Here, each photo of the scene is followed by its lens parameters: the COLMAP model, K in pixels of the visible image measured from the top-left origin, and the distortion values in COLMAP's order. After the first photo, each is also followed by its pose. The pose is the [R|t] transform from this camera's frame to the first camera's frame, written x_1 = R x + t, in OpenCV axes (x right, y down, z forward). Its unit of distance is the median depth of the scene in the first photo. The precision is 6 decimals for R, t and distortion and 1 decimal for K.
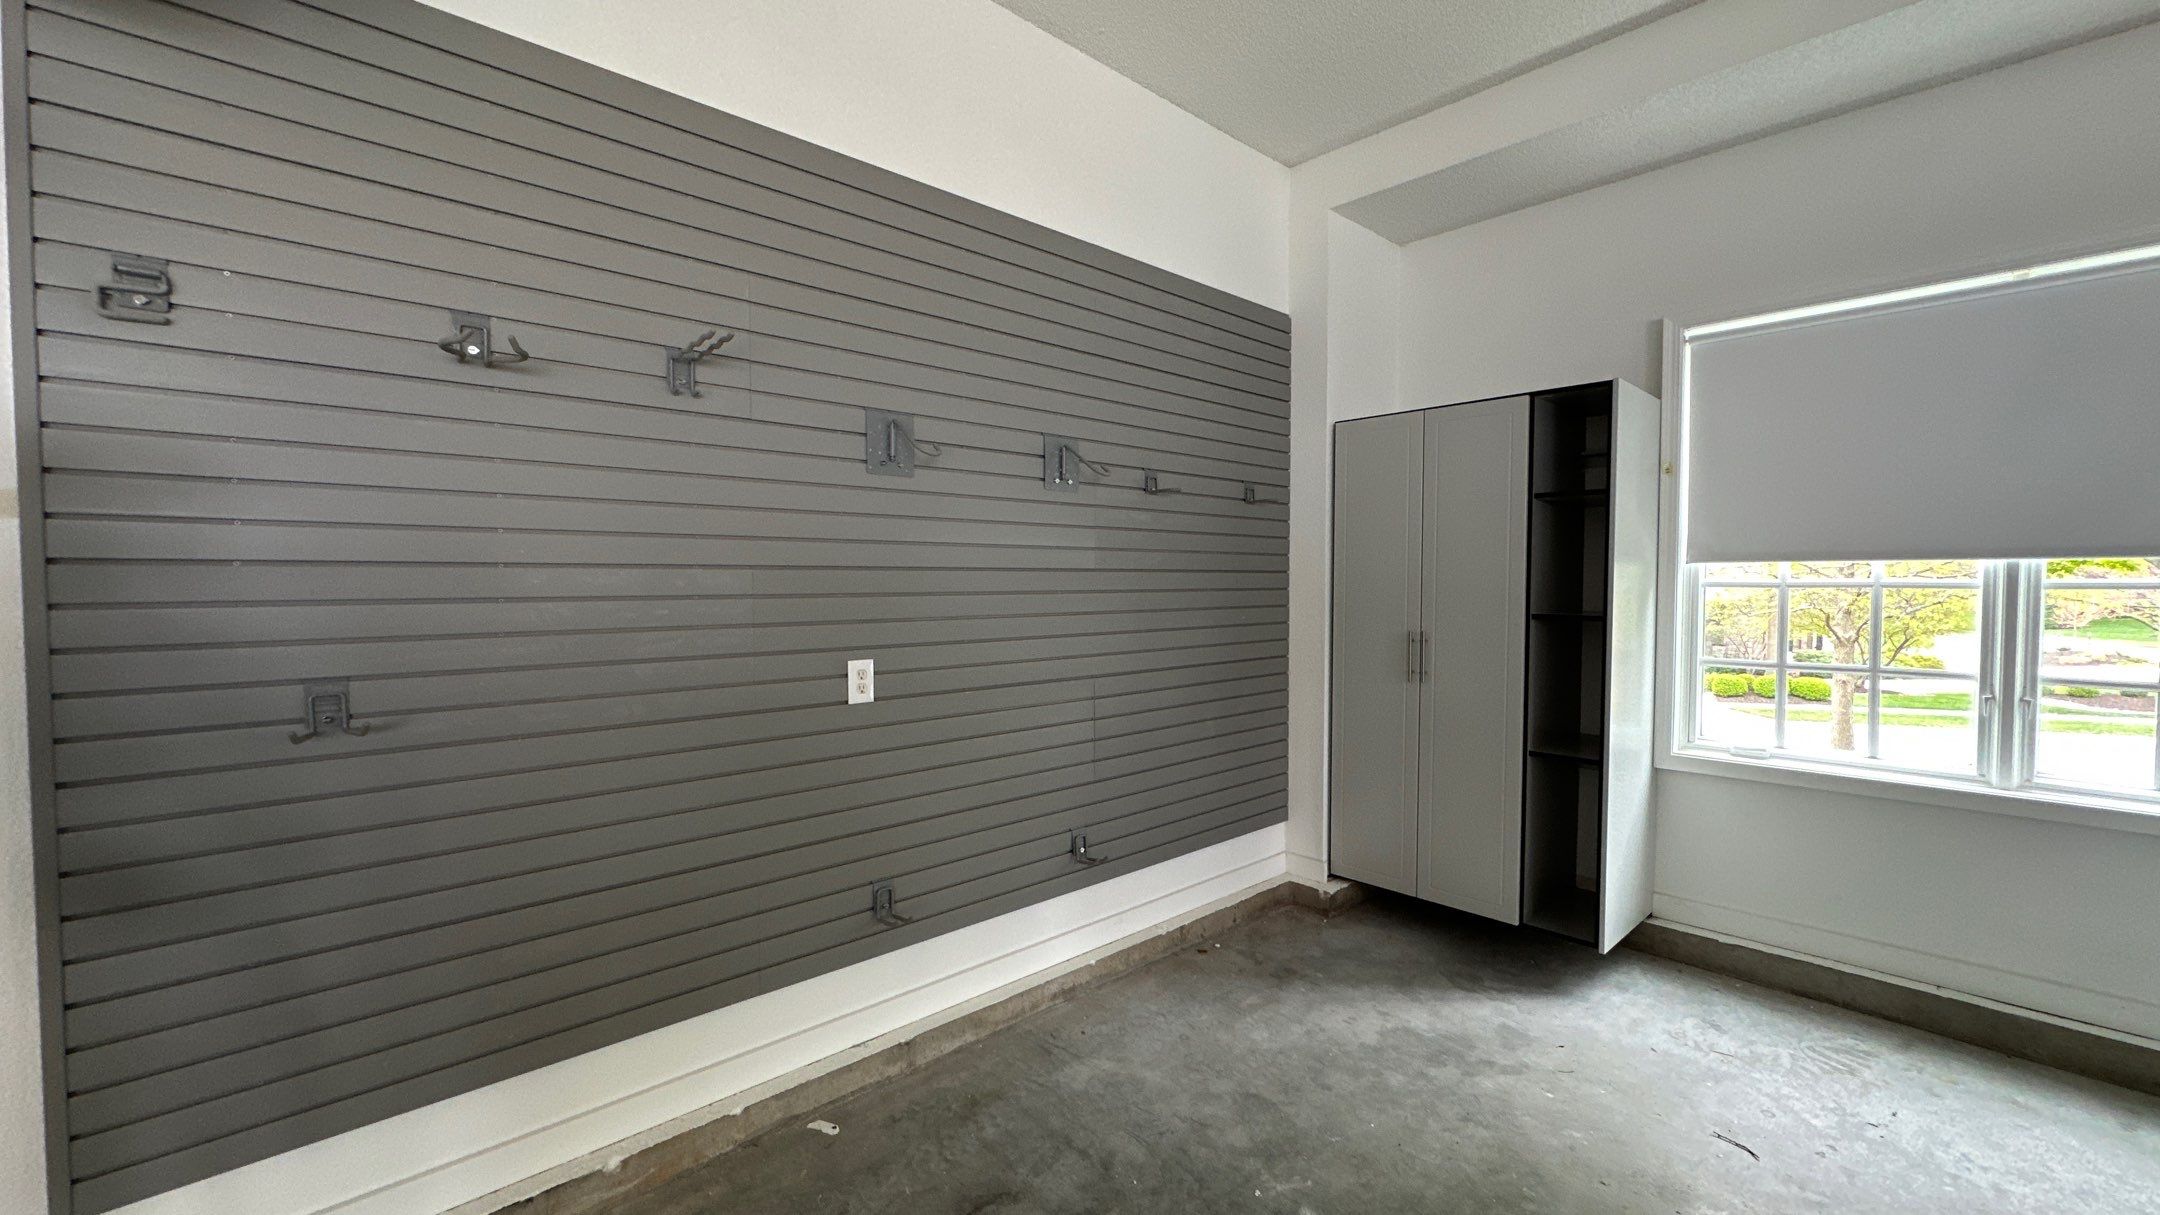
lens RADIAL K [[857.1, 0, 1072.8], [0, 857.1, 607.2], [0, 0, 1]] dist [-0.010746, 0.001109]
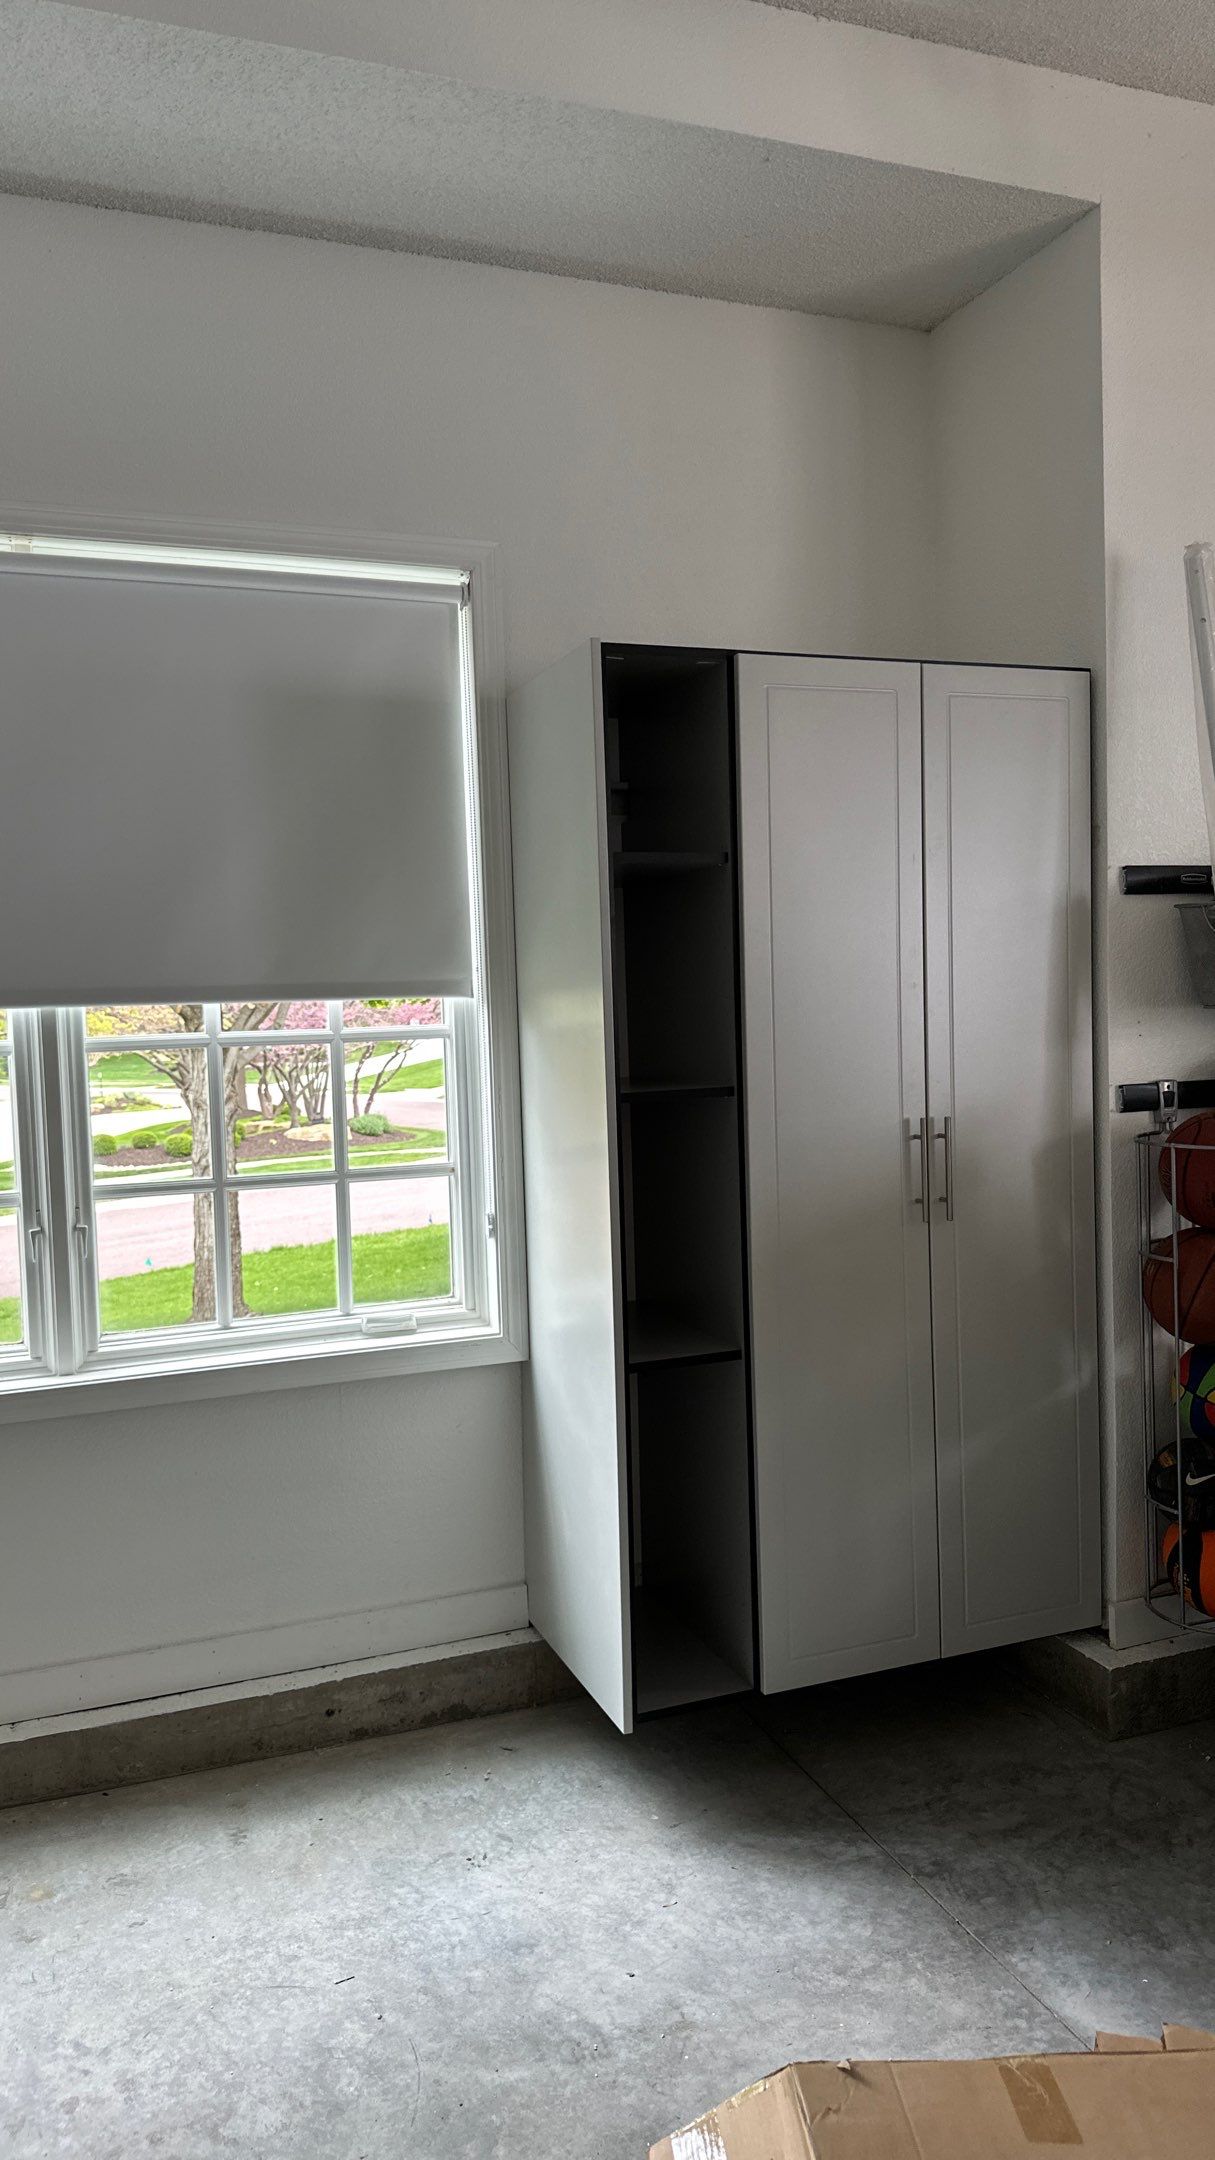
lens RADIAL K [[1496.1, 0, 607.5], [0, 1496.1, 1080.0], [0, 0, 1]] dist [0.040997, -0.076272]
pose [[0.356256, -0.064258, 0.932176, 0.190143], [0.057978, 0.997230, 0.046585, -0.026531], [-0.932588, 0.037450, 0.358994, 0.189568]]
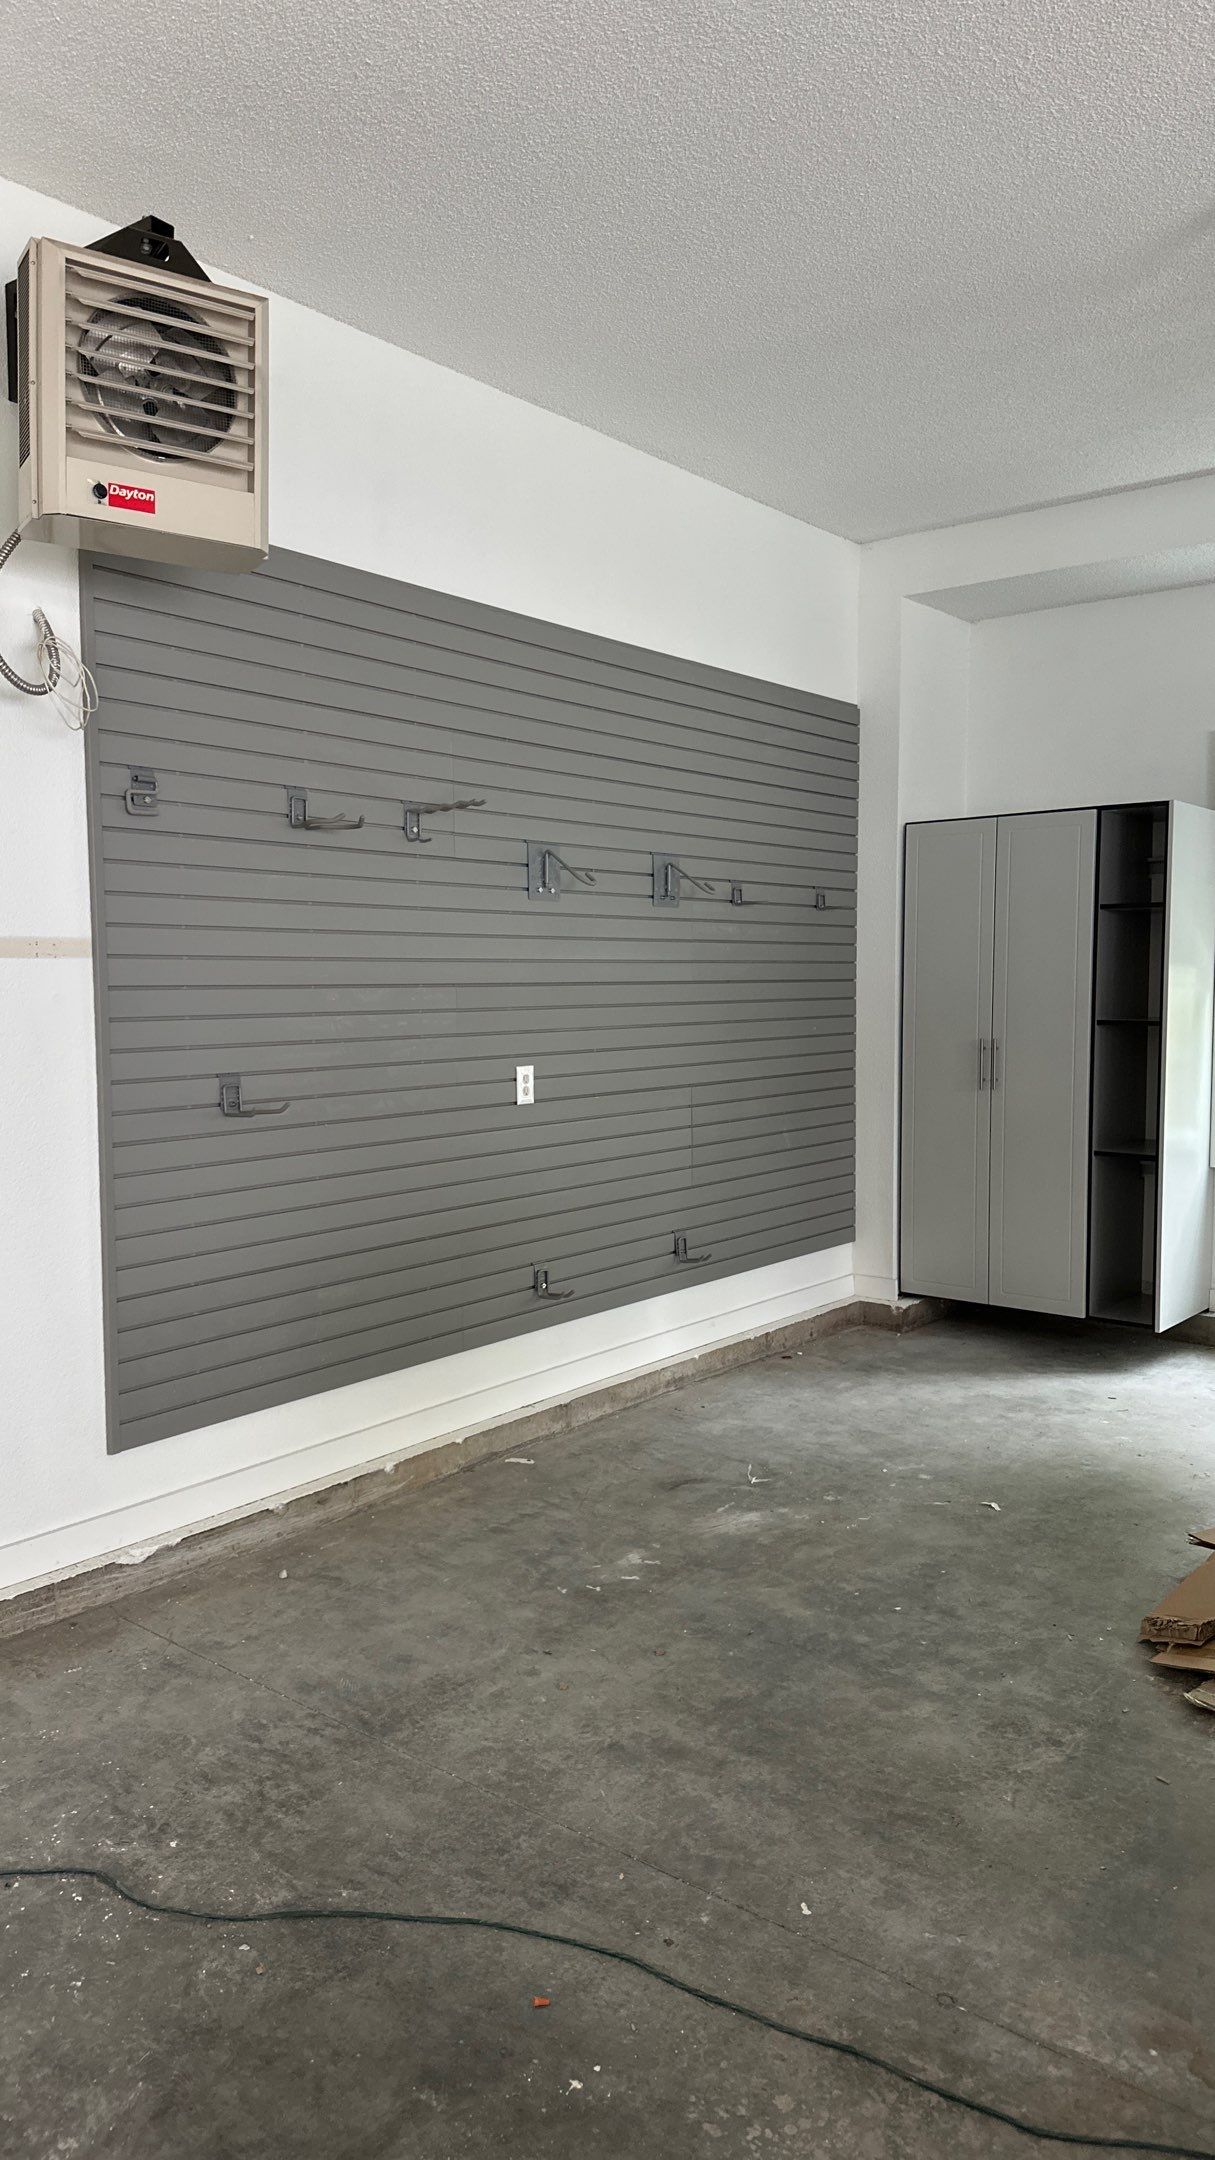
lens RADIAL K [[1476.3, 0, 558.1], [0, 1476.3, 1092.2], [0, 0, 1]] dist [0.049485, -0.071531]
pose [[0.991762, -0.017198, 0.126934, -0.360752], [0.011715, 0.998971, 0.043817, 0.009240], [-0.127557, -0.041970, 0.990943, -0.744506]]
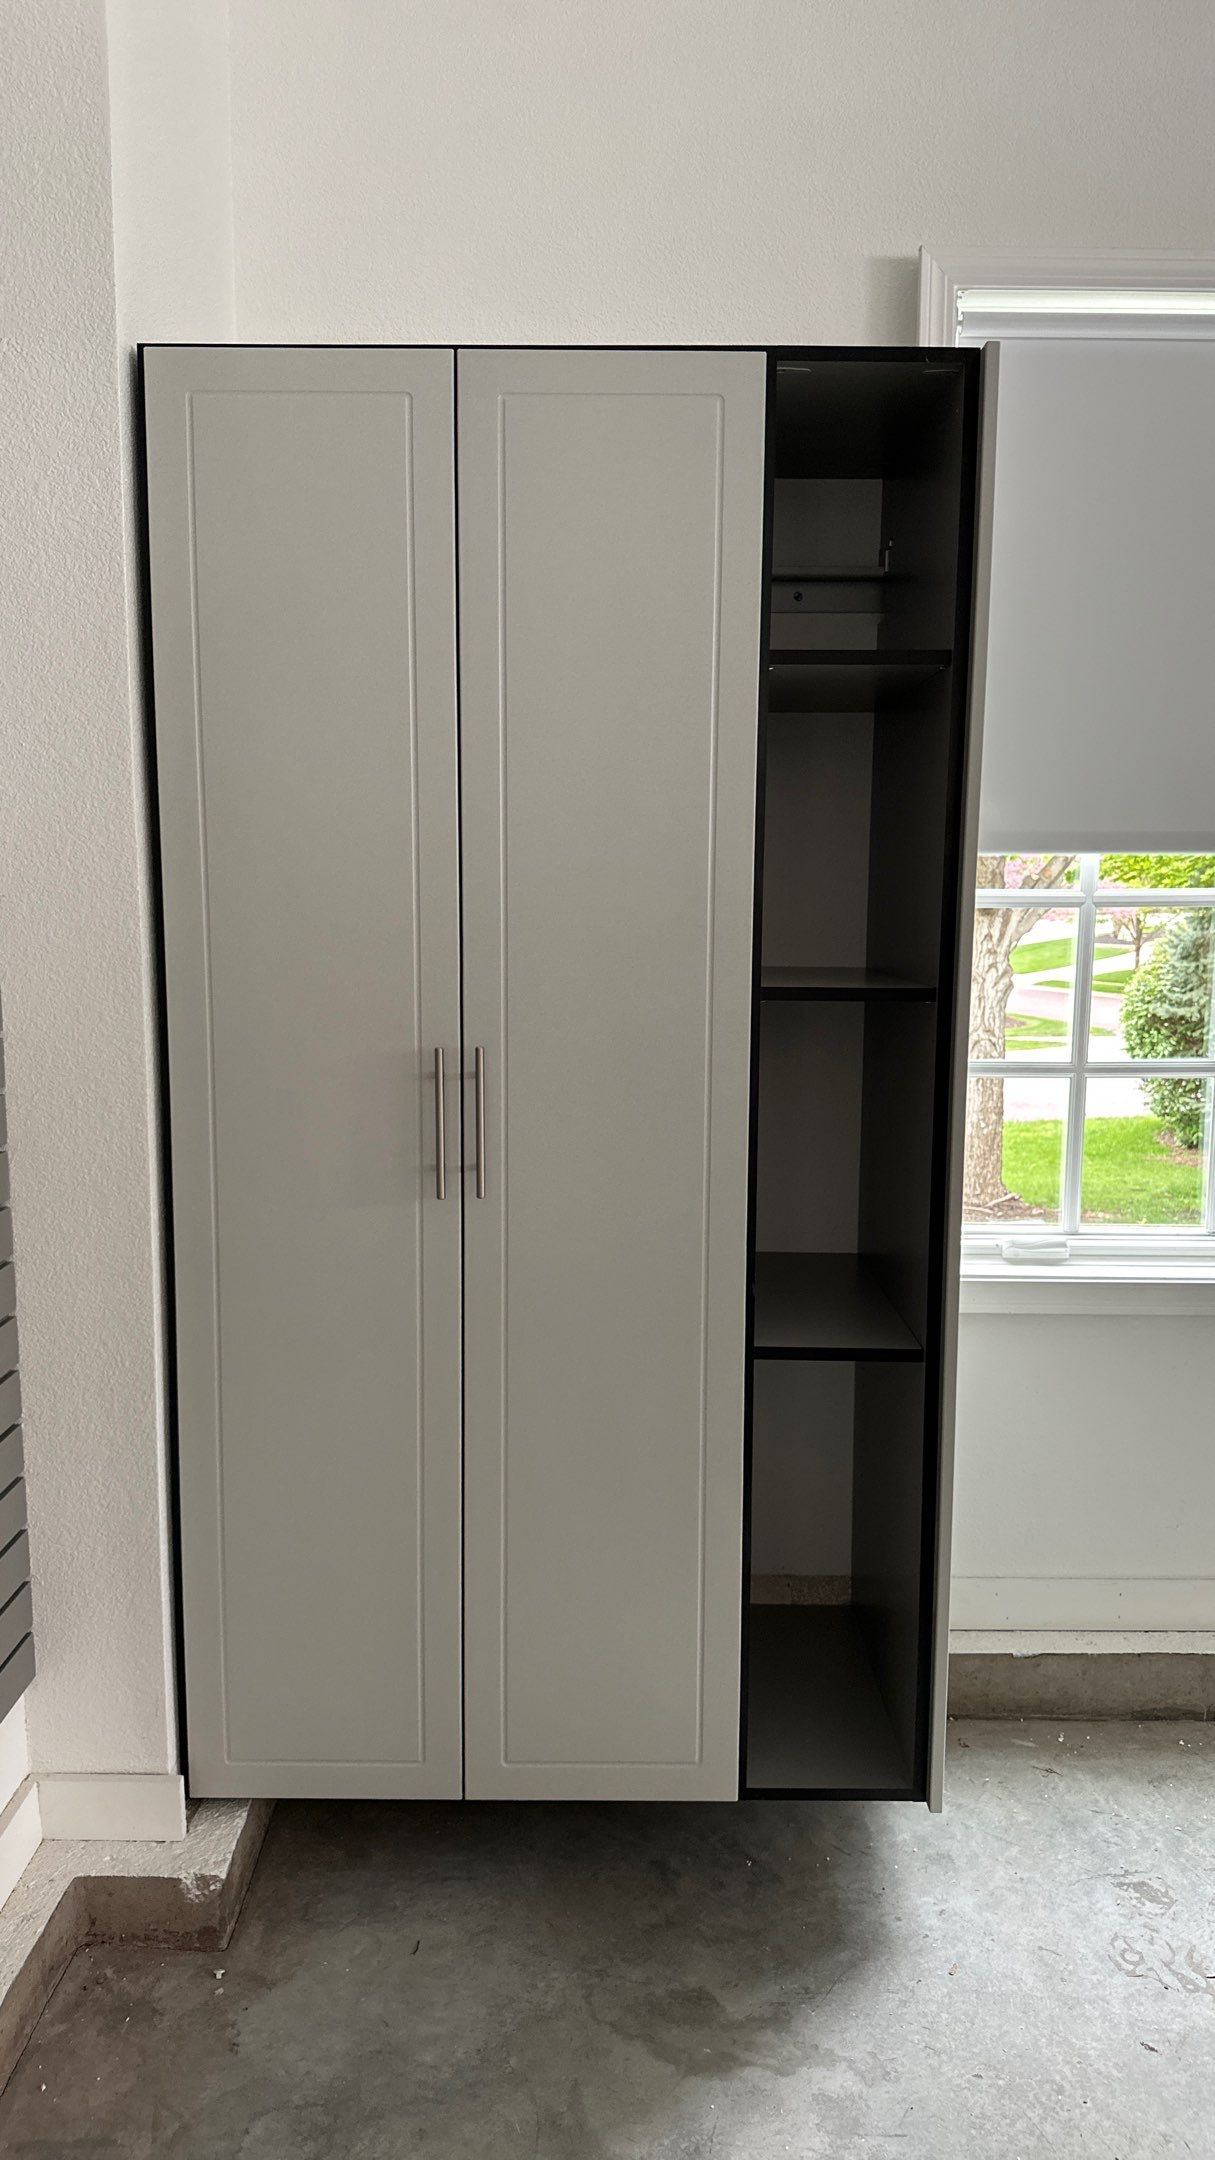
lens RADIAL K [[1496.1, 0, 607.5], [0, 1496.1, 1080.0], [0, 0, 1]] dist [0.040997, -0.076272]
pose [[0.668610, -0.093763, 0.737678, 0.014356], [0.015447, 0.993556, 0.112286, -0.026700], [-0.743453, -0.063681, 0.665750, 0.643066]]
